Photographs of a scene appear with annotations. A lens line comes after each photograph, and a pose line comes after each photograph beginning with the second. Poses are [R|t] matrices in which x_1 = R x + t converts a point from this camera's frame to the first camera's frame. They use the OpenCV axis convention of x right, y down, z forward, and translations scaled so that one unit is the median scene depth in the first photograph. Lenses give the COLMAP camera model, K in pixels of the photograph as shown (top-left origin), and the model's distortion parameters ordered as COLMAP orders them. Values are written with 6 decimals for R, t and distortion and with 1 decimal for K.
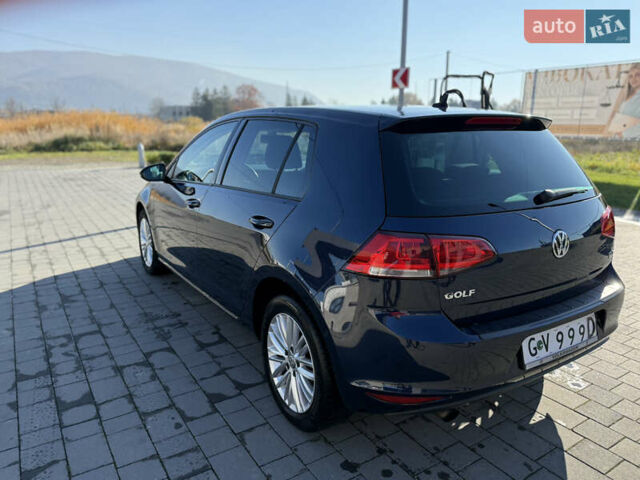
lens RADIAL K [[472.0, 0, 316.5], [0, 472.0, 246.7], [0, 0, 1]] dist [0.018046, -0.019438]
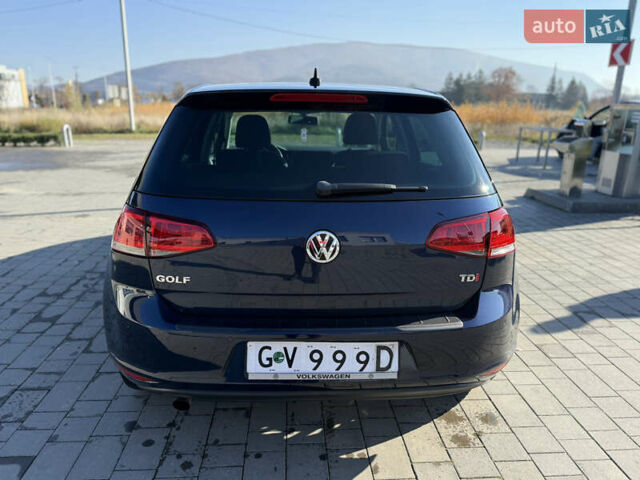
lens RADIAL K [[472.0, 0, 315.5], [0, 472.0, 233.6], [0, 0, 1]] dist [0.018046, -0.019438]
pose [[0.868948, 0.131662, -0.477068, 0.705829], [-0.130239, 0.990821, 0.036227, -0.045148], [0.477459, 0.030653, 0.878119, 0.201133]]
